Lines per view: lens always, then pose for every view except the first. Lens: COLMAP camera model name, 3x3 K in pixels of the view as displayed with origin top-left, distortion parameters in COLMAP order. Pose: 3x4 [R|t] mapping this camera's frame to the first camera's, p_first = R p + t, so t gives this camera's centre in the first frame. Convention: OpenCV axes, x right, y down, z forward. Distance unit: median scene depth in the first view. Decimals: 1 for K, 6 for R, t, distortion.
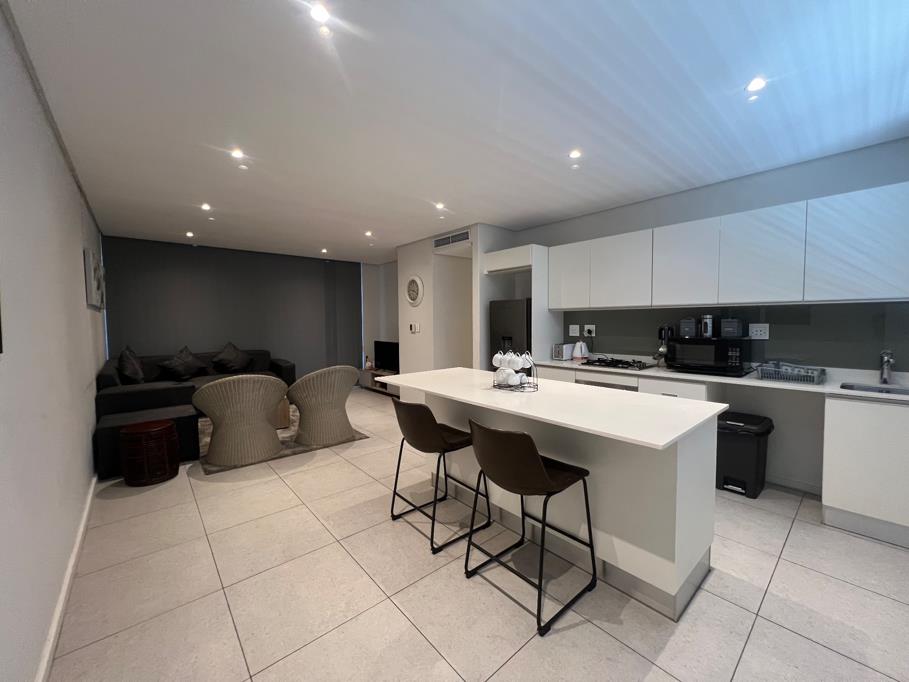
lens RADIAL K [[365.8, 0, 454.5], [0, 365.8, 341.0], [0, 0, 1]] dist [0.023103, -0.000285]
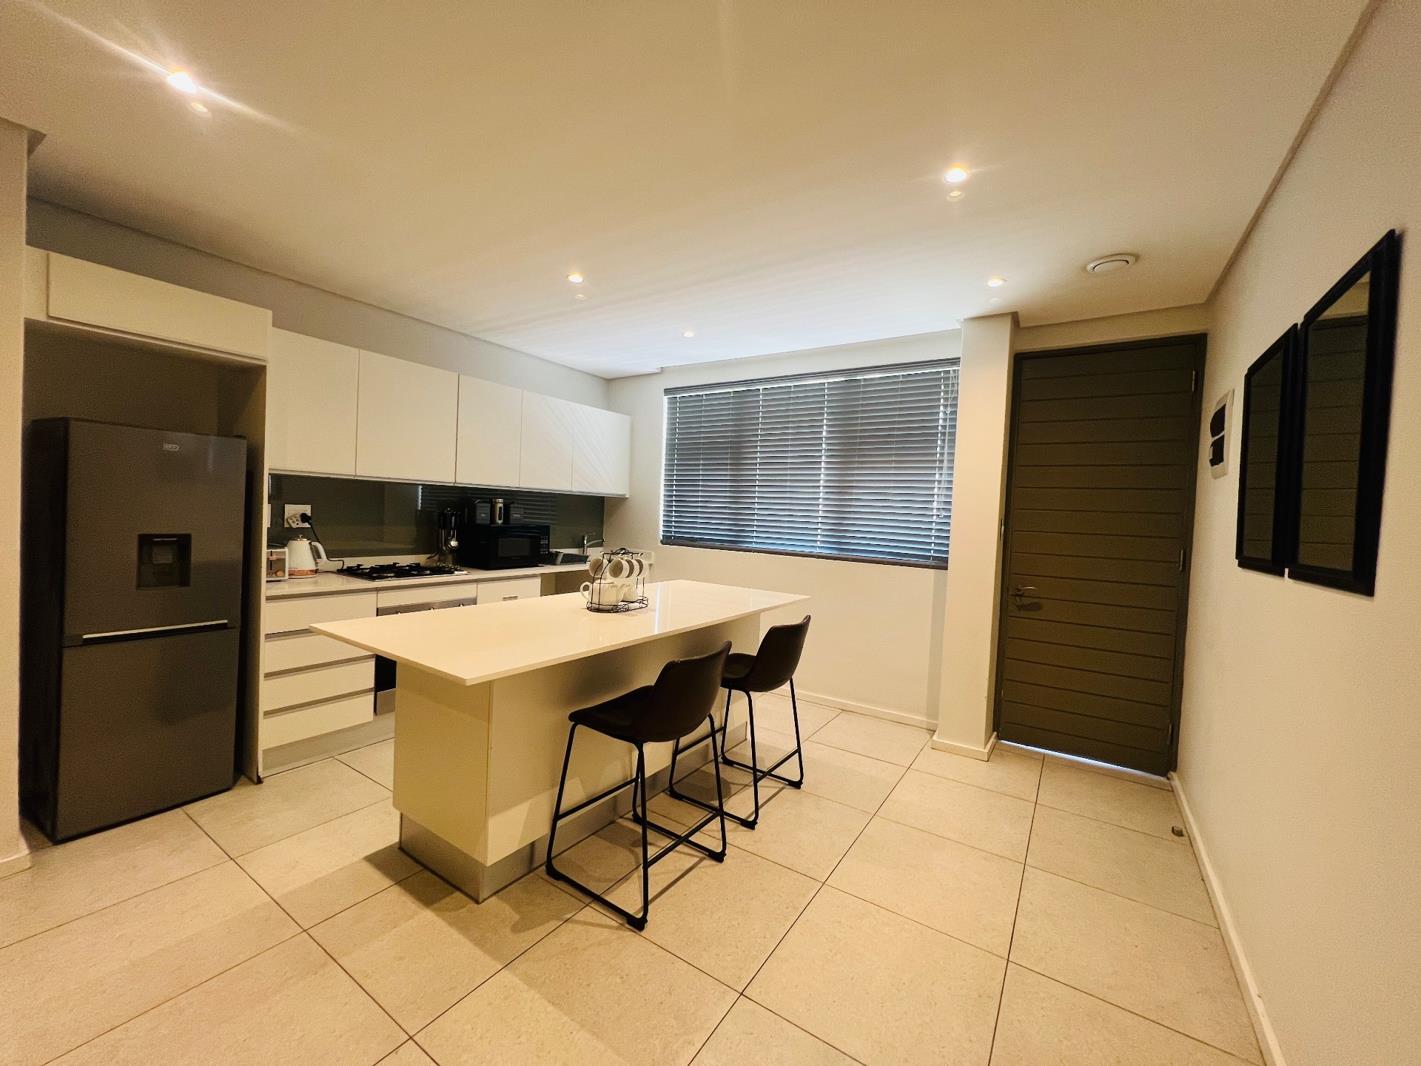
lens RADIAL K [[571.9, 0, 710.5], [0, 571.9, 533.0], [0, 0, 1]] dist [0.023103, -0.000285]
pose [[-0.254585, -0.033246, 0.966479, -0.705918], [0.015658, 0.999136, 0.038494, -0.035260], [-0.966924, 0.024934, -0.253844, 0.868393]]
